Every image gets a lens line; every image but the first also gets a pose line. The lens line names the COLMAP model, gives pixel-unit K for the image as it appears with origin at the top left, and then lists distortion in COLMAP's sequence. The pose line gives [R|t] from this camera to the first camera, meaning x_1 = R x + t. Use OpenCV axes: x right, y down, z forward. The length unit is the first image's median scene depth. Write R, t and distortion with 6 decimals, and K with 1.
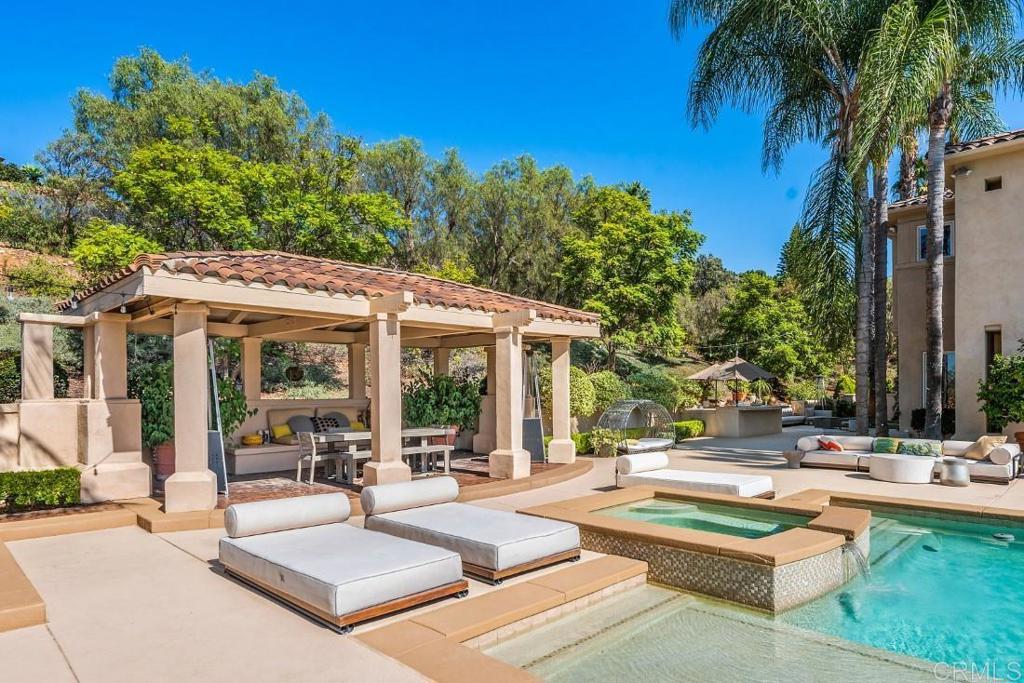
lens RADIAL K [[608.3, 0, 516.0], [0, 608.3, 395.2], [0, 0, 1]] dist [-0.003960, -0.002548]
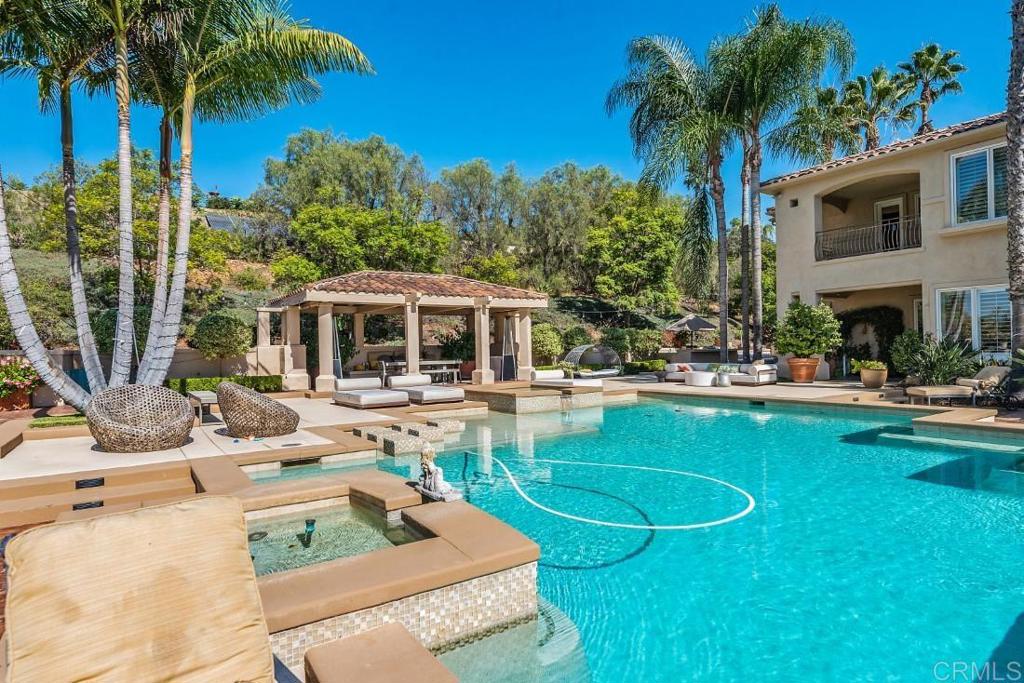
lens RADIAL K [[557.3, 0, 509.7], [0, 557.3, 342.9], [0, 0, 1]] dist [0.003944, -0.000667]
pose [[0.980252, -0.016828, -0.197033, 0.342756], [0.014117, 0.999785, -0.015155, 0.027696], [0.197245, 0.012074, 0.980280, -0.566358]]
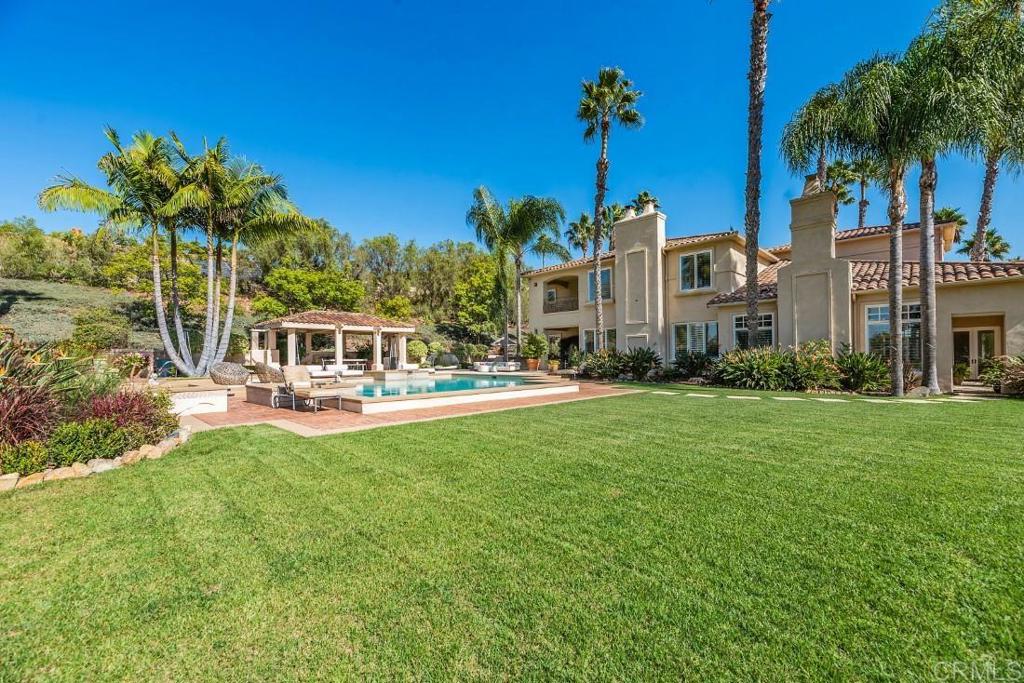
lens RADIAL K [[427.4, 0, 509.2], [0, 427.4, 345.4], [0, 0, 1]] dist [-0.001587, 0.000080]
pose [[0.999950, -0.004490, -0.008958, 0.667214], [0.004198, 0.999466, -0.032414, 0.053789], [0.009098, 0.032375, 0.999434, -1.297429]]
